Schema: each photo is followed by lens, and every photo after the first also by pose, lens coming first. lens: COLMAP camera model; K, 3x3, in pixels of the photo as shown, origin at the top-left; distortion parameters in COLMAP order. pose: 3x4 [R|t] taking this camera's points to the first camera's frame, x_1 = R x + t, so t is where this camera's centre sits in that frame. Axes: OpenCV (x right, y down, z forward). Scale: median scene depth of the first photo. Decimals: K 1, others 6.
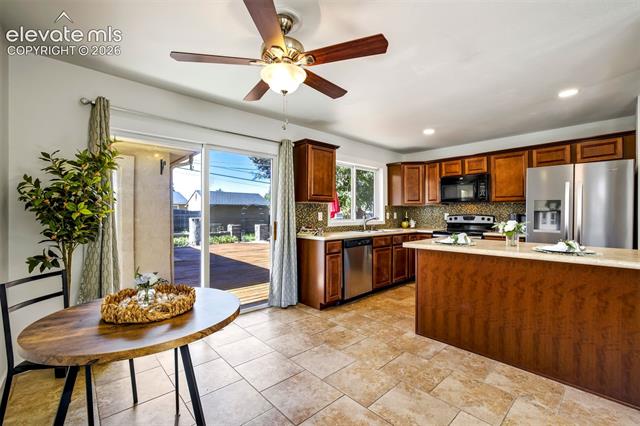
lens RADIAL K [[277.4, 0, 325.3], [0, 277.4, 215.8], [0, 0, 1]] dist [-0.025447, 0.008698]
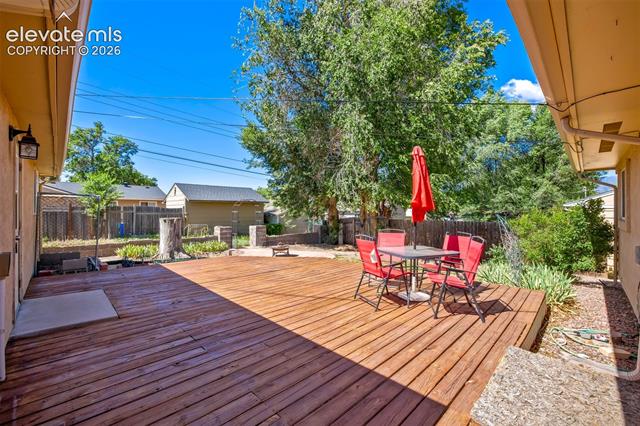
lens RADIAL K [[277.4, 0, 319.9], [0, 277.4, 209.5], [0, 0, 1]] dist [-0.025447, 0.008698]
pose [[0.999700, -0.001544, 0.024459, -0.305429], [0.001846, 0.999922, -0.012332, -0.014625], [-0.024438, 0.012374, 0.999625, 0.868631]]
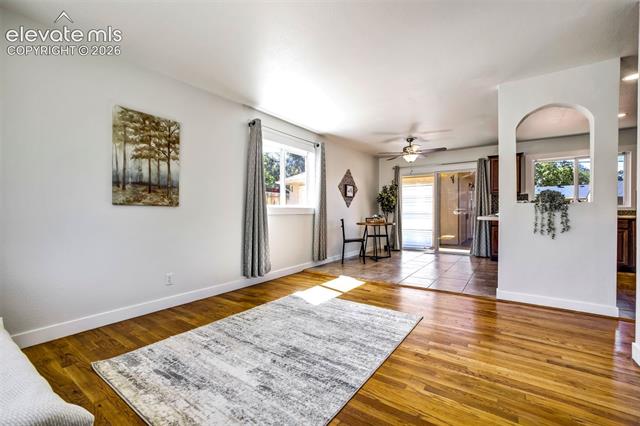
lens RADIAL K [[277.4, 0, 320.0], [0, 277.4, 216.0], [0, 0, 1]] dist [-0.025447, 0.008698]
pose [[0.207188, 0.012604, -0.978220, 1.025399], [-0.002868, 0.999921, 0.012276, 0.046280], [0.978297, 0.000262, 0.207208, -0.238906]]
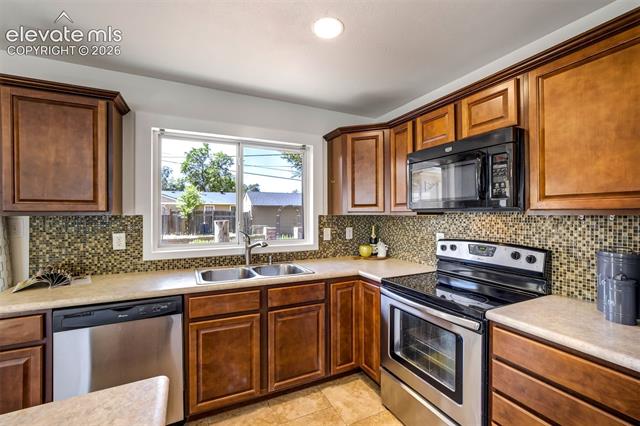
lens RADIAL K [[277.4, 0, 321.1], [0, 277.4, 214.0], [0, 0, 1]] dist [-0.025447, 0.008698]
pose [[0.954783, 0.004095, -0.297276, 0.440198], [-0.004834, 0.999987, -0.001750, -0.043922], [0.297265, 0.003108, 0.954790, 0.581479]]
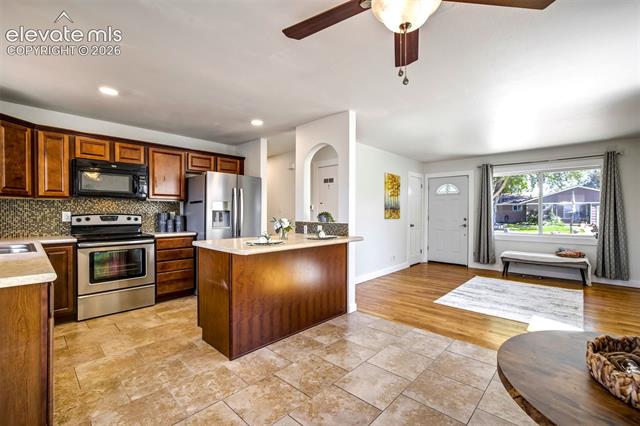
lens RADIAL K [[277.4, 0, 324.1], [0, 277.4, 216.3], [0, 0, 1]] dist [-0.025447, 0.008698]
pose [[-0.067670, -0.009121, 0.997666, -0.301091], [0.003535, 0.999950, 0.009381, -0.002111], [-0.997701, 0.004161, -0.067634, 0.475204]]
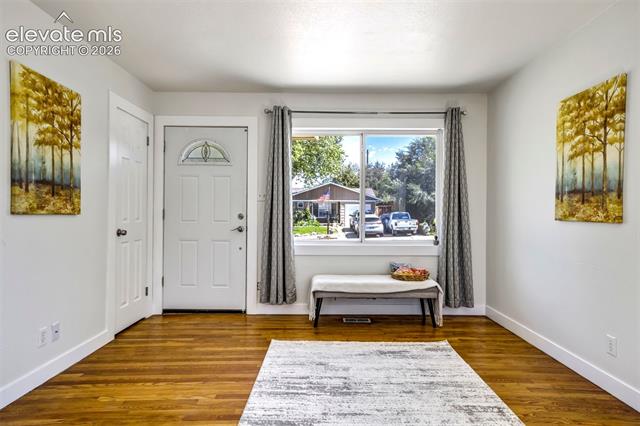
lens RADIAL K [[376.0, 0, 321.8], [0, 376.0, 214.1], [0, 0, 1]] dist [0.012888, 0.010601]
pose [[-0.730900, -0.003440, 0.682476, 0.256635], [-0.000159, 0.999988, 0.004870, 0.017739], [-0.682485, 0.003451, -0.730892, 0.214581]]
